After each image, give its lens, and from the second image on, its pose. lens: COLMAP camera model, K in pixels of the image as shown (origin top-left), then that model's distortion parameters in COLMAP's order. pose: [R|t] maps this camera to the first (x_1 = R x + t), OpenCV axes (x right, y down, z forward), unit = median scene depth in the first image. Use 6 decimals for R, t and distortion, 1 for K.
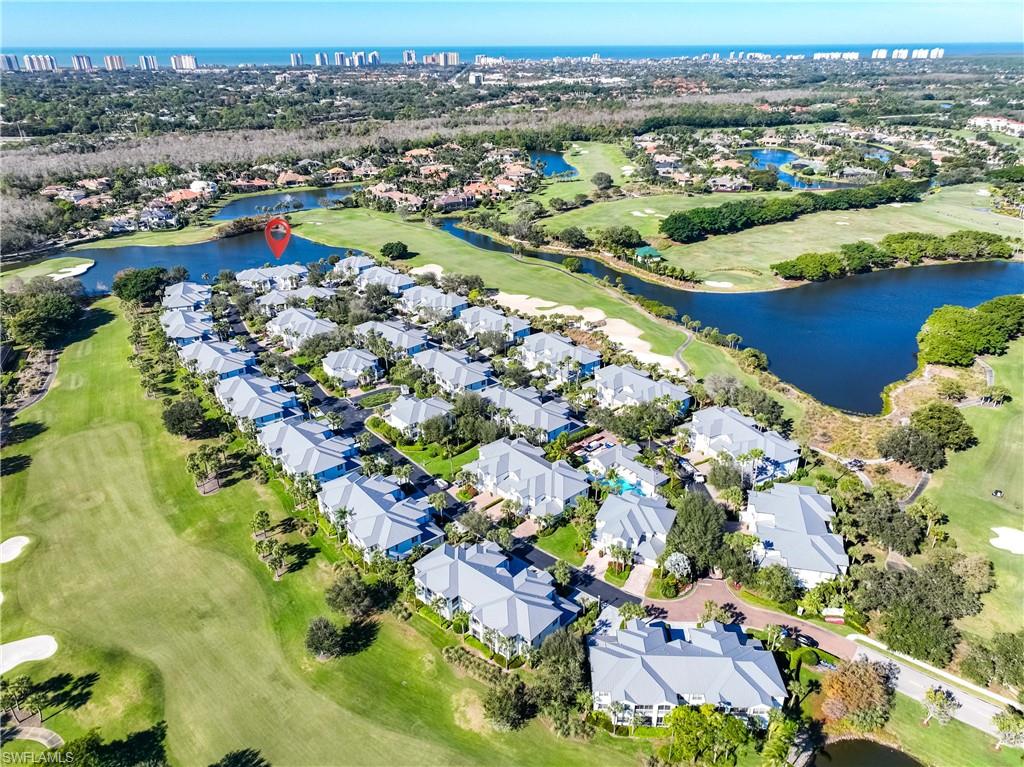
lens RADIAL K [[718.0, 0, 512.0], [0, 718.0, 383.5], [0, 0, 1]] dist [-0.003564, 0.021767]
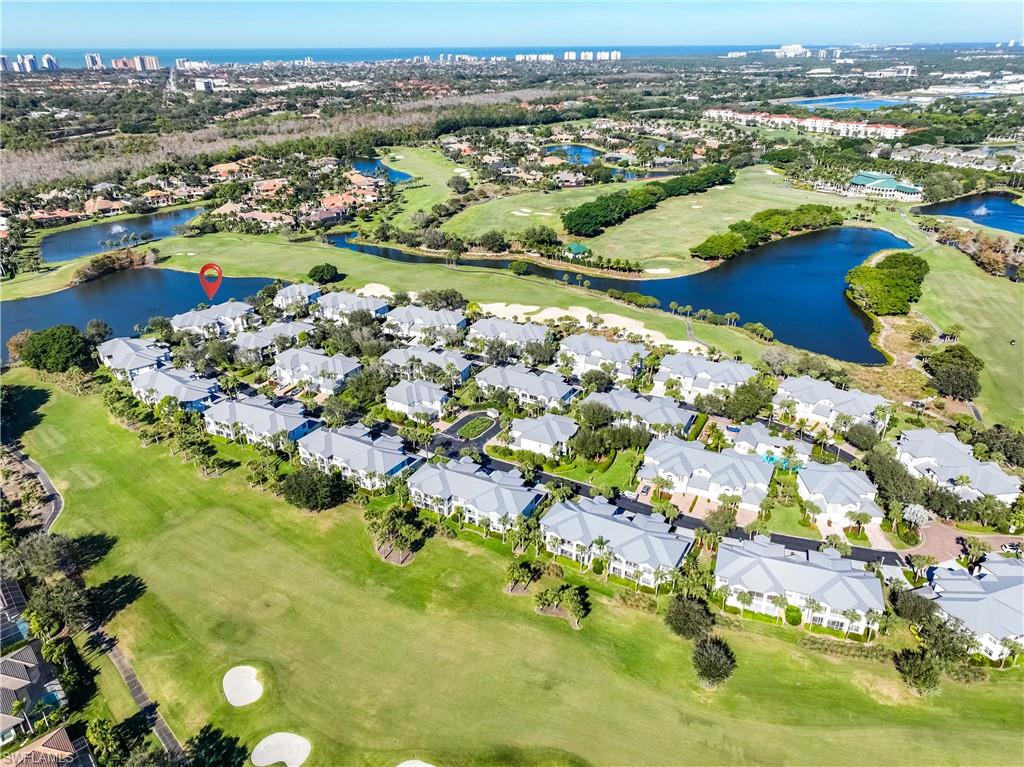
lens RADIAL K [[718.0, 0, 512.0], [0, 718.0, 383.5], [0, 0, 1]] dist [-0.003564, 0.021767]
pose [[0.927558, -0.161537, 0.336960, -0.210262], [0.162461, 0.986381, 0.025656, -0.024151], [-0.336515, 0.030946, 0.941169, 0.045301]]
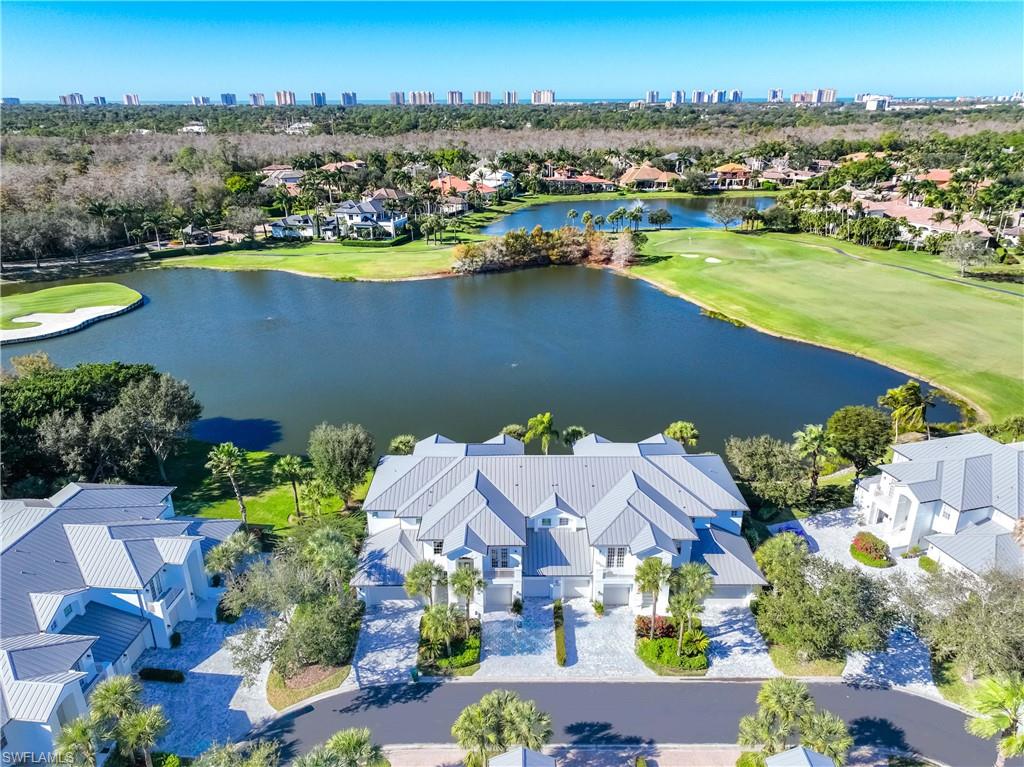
lens RADIAL K [[718.0, 0, 512.0], [0, 718.0, 383.5], [0, 0, 1]] dist [-0.003564, 0.021767]
pose [[0.904227, 0.158832, -0.396417, -0.188724], [-0.183275, 0.982762, -0.024288, -0.119395], [0.385726, 0.094616, 0.917749, 0.566889]]
